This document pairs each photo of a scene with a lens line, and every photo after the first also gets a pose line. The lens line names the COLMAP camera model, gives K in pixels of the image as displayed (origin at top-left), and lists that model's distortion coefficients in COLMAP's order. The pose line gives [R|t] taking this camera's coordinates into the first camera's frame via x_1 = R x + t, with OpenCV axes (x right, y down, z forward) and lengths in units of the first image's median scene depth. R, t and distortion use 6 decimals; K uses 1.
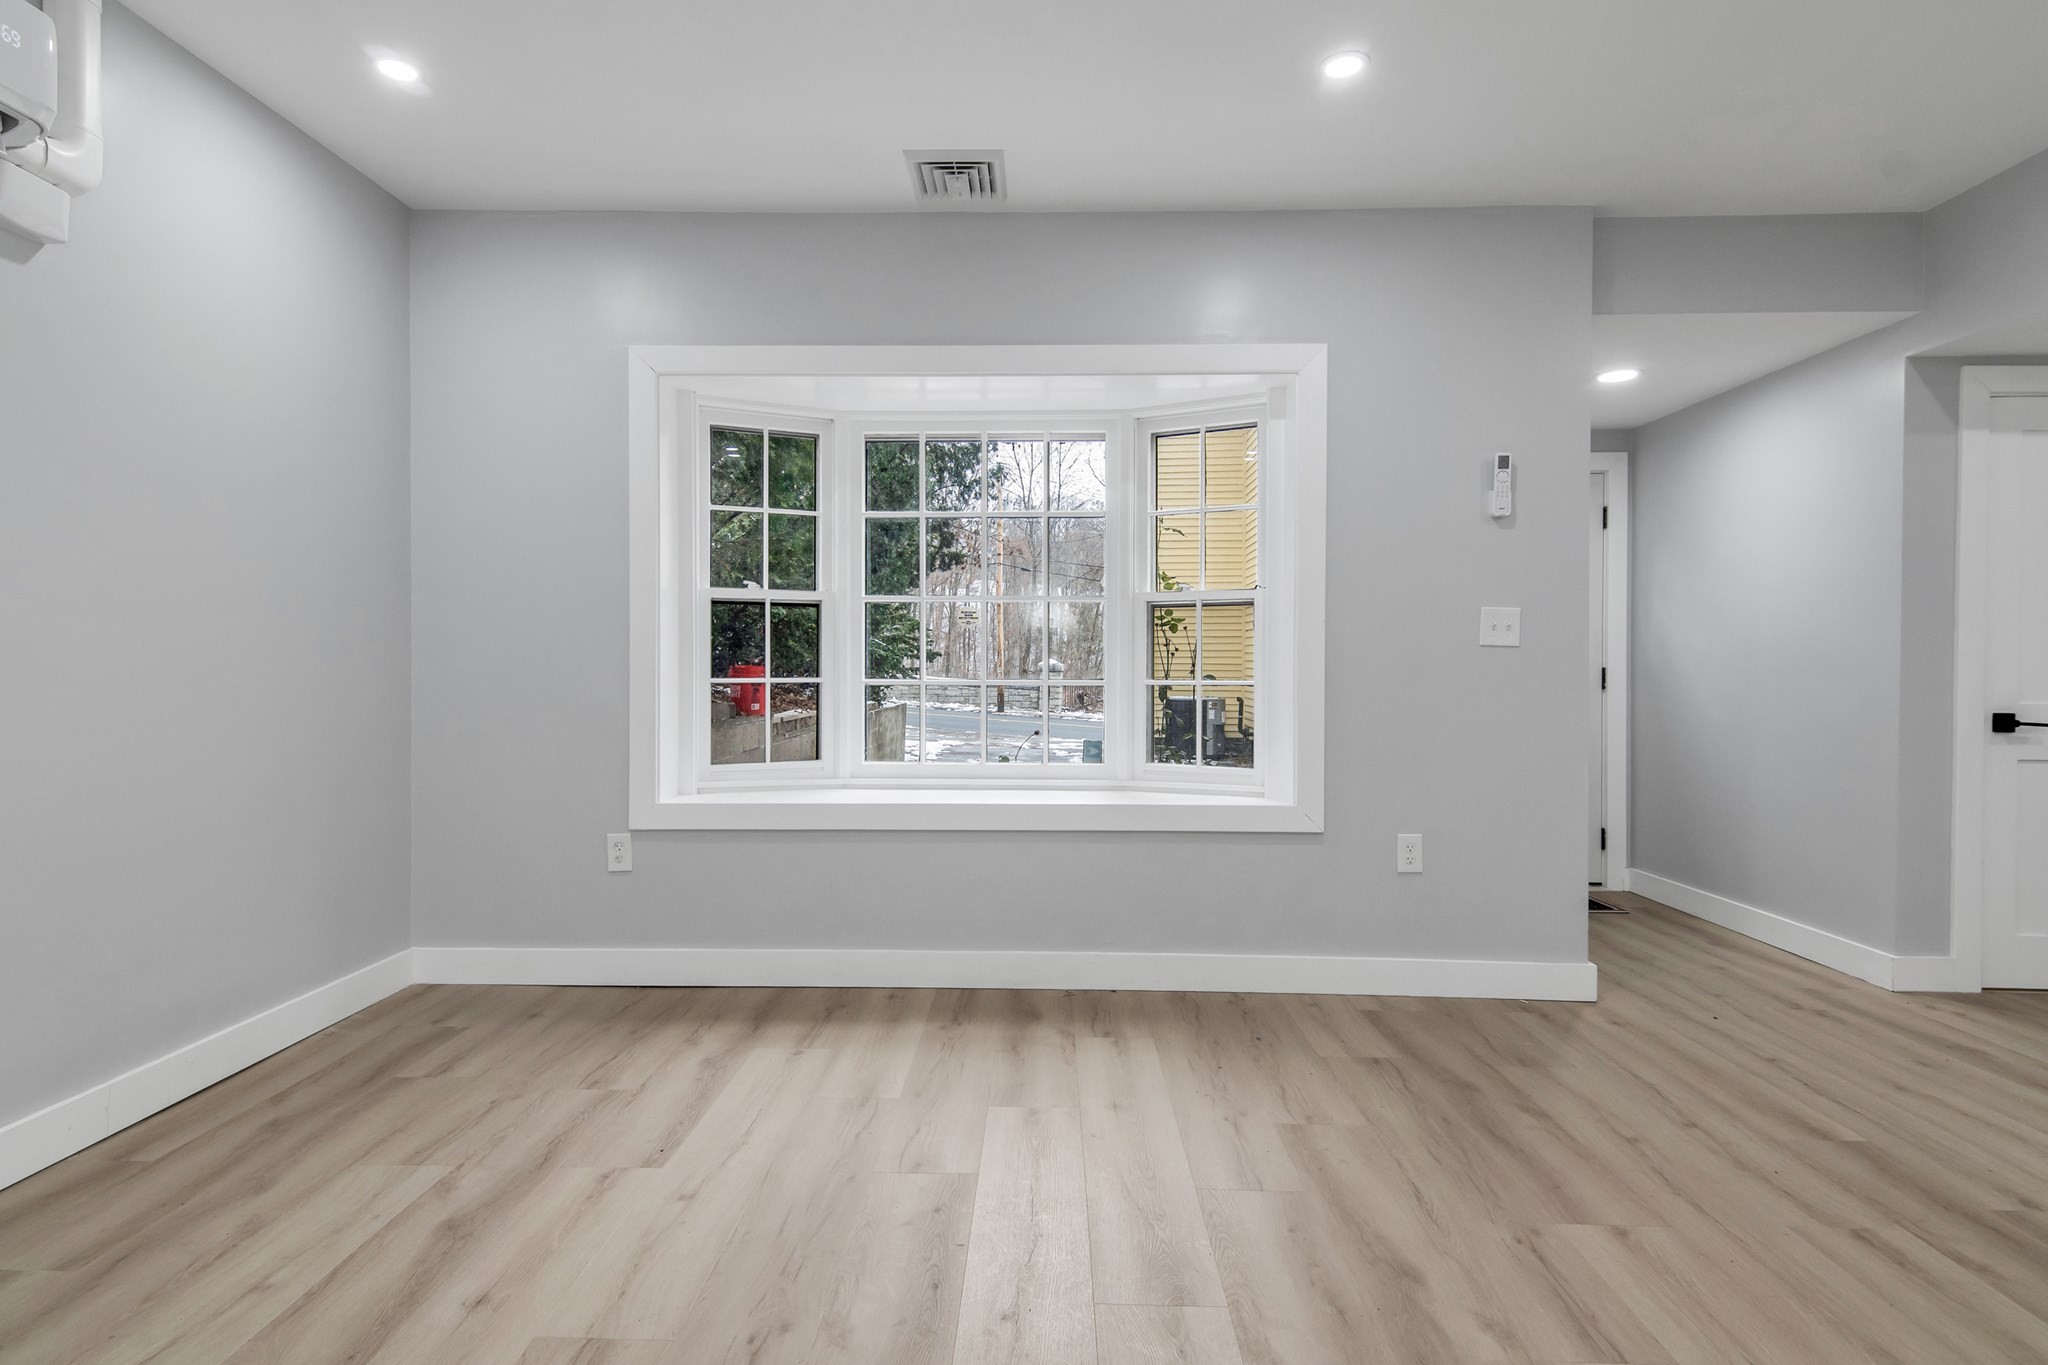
lens RADIAL K [[1019.2, 0, 1013.4], [0, 1019.2, 668.9], [0, 0, 1]] dist [0.027240, -0.012595]
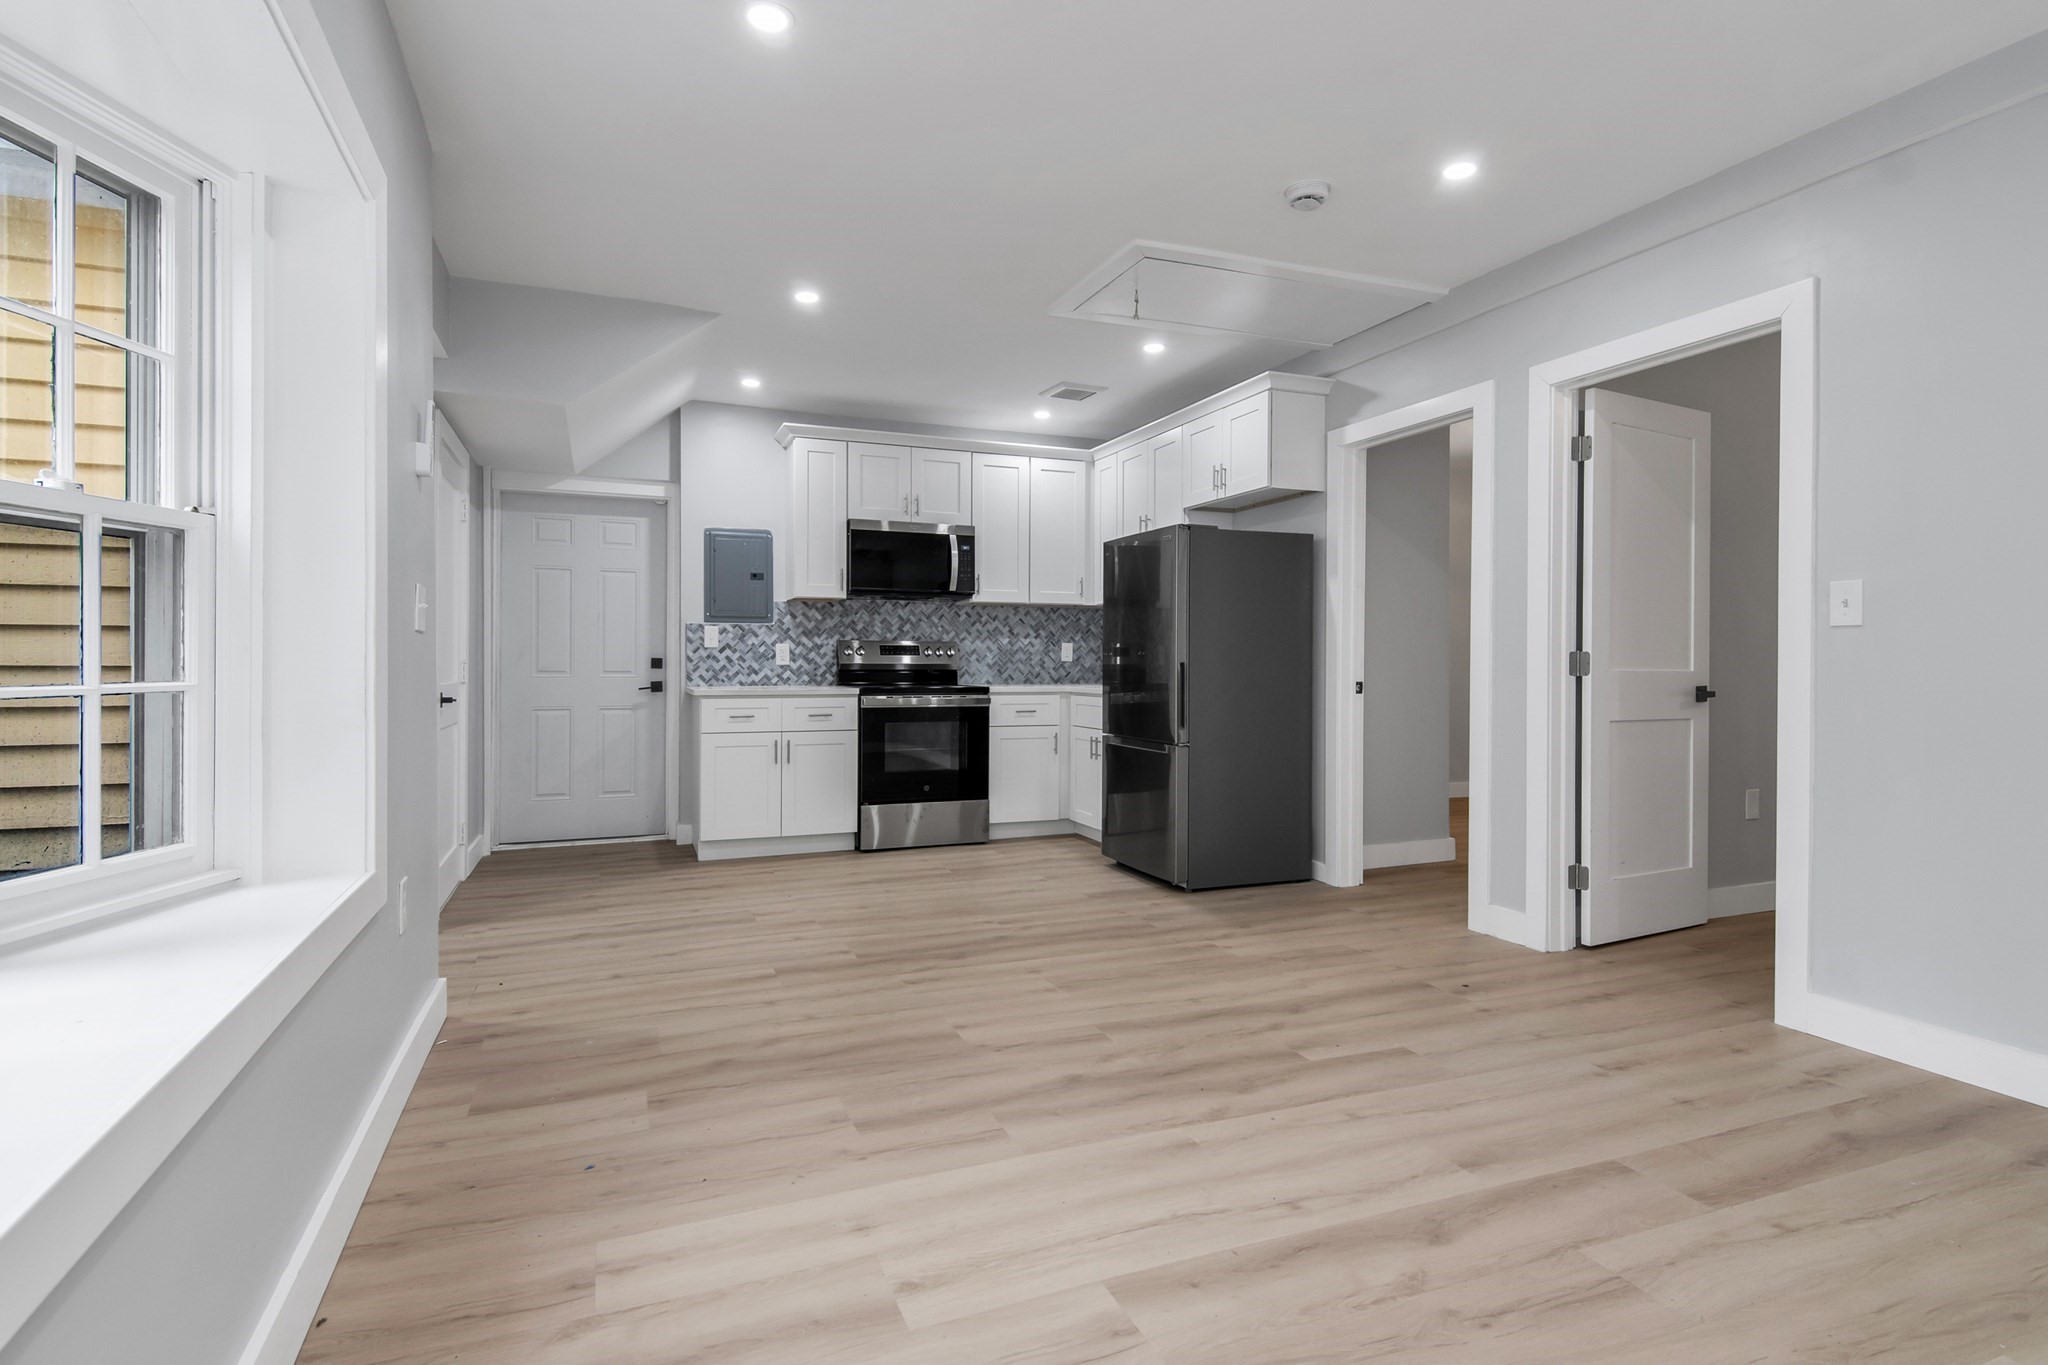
lens RADIAL K [[1019.2, 0, 1013.4], [0, 1019.2, 668.9], [0, 0, 1]] dist [0.027240, -0.012595]
pose [[-0.391569, -0.016026, 0.920009, -0.526296], [0.000594, 0.999844, 0.017670, -0.008396], [-0.920149, 0.007466, -0.391498, 0.960669]]
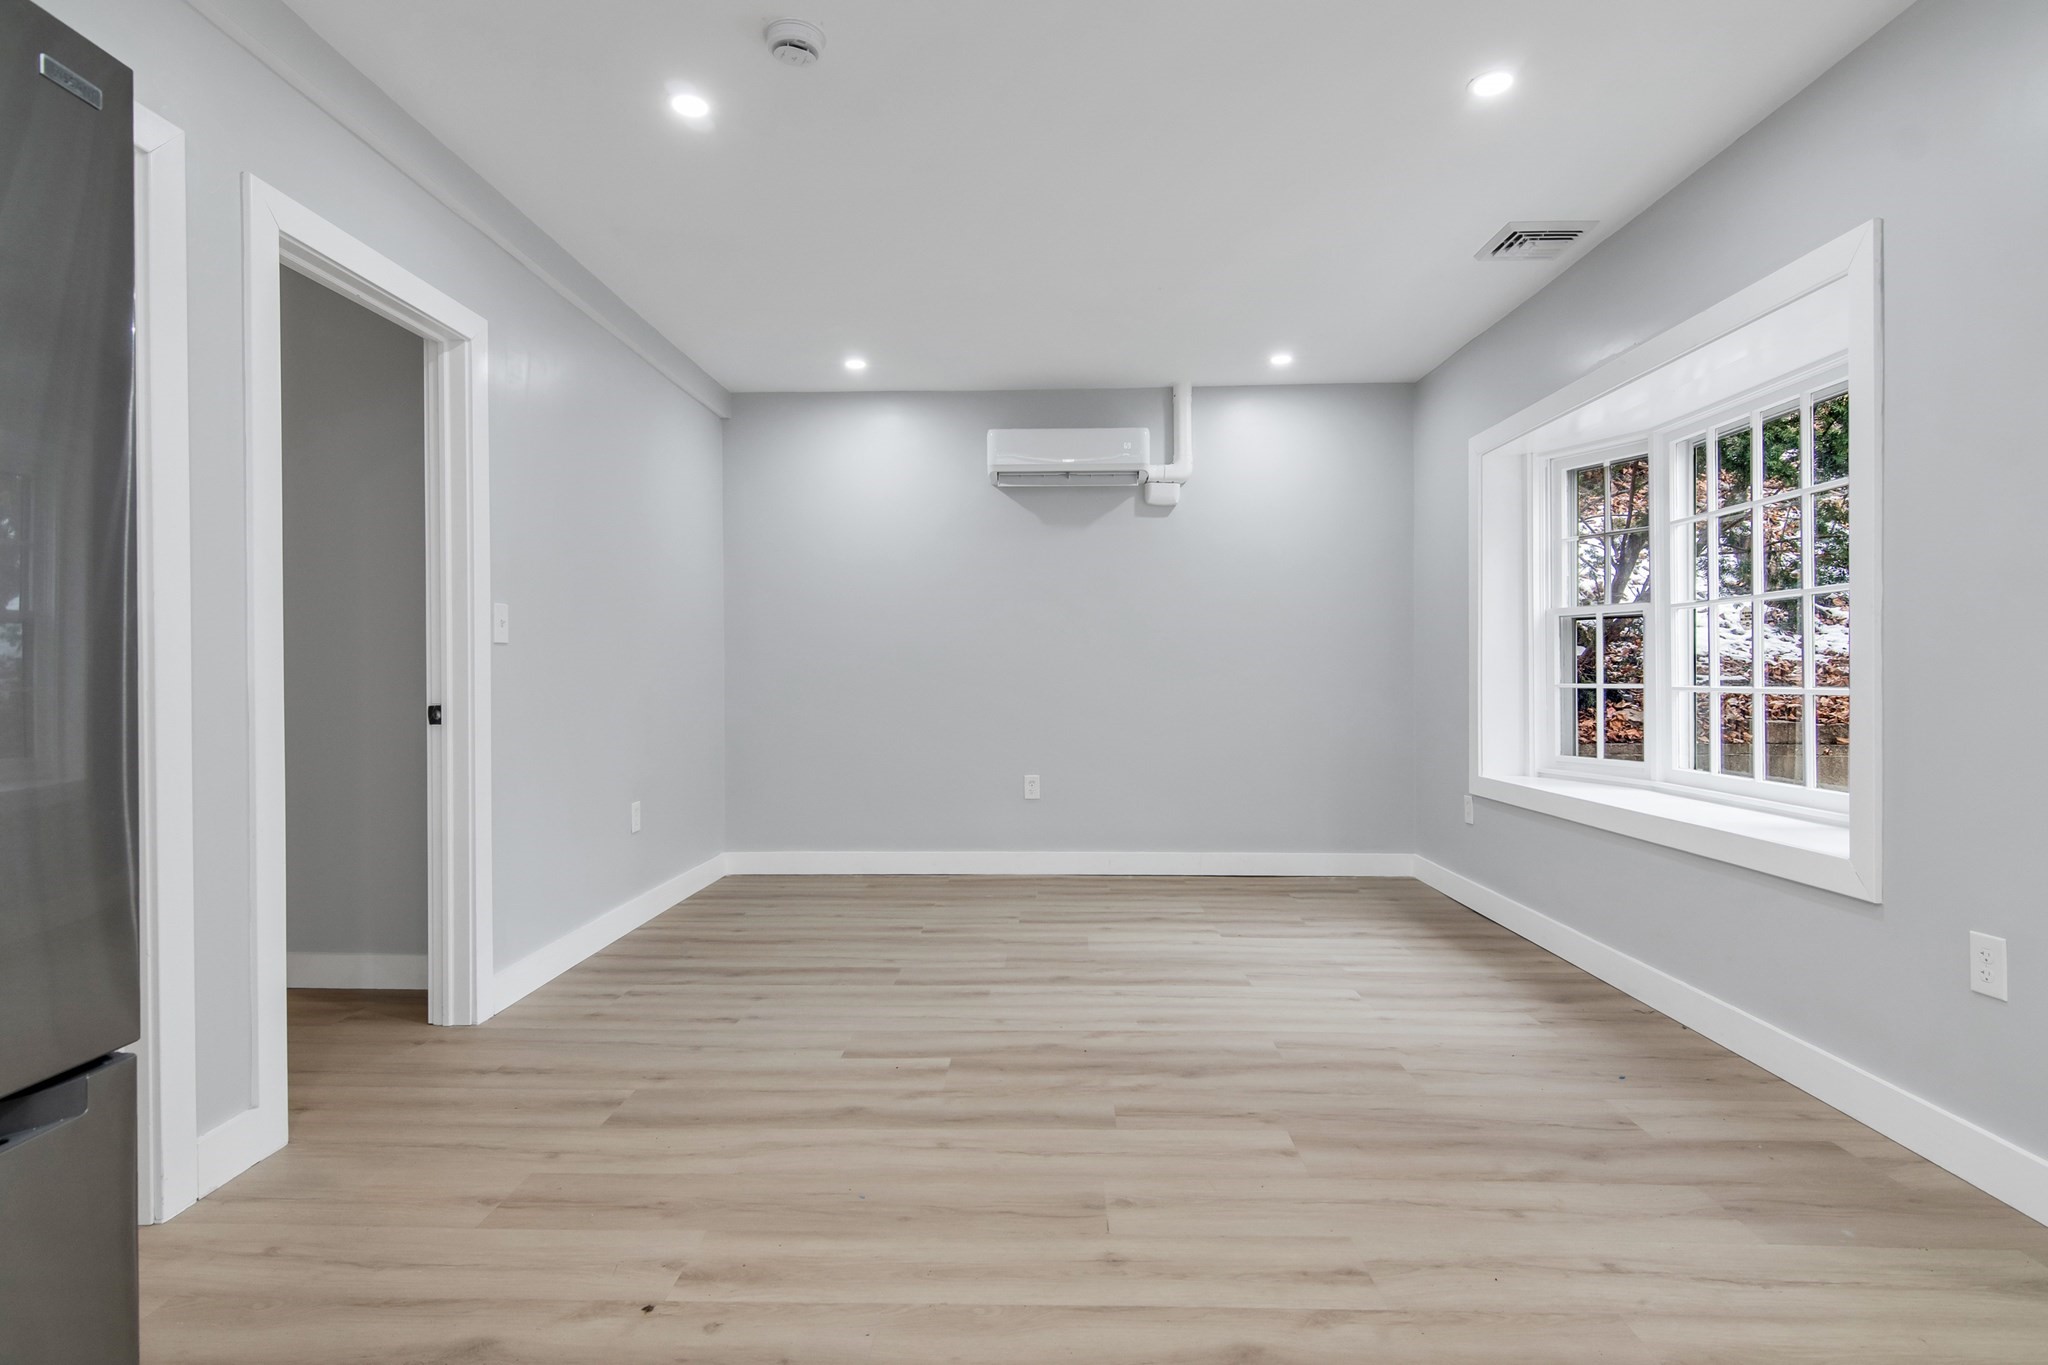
lens RADIAL K [[1042.7, 0, 1024.0], [0, 1042.7, 682.5], [0, 0, 1]] dist [-0.001810, -0.000861]
pose [[-0.001487, 0.001924, -0.999997, 1.117028], [-0.002365, 0.999995, 0.001927, 0.007554], [0.999996, 0.002367, -0.001483, 0.444643]]
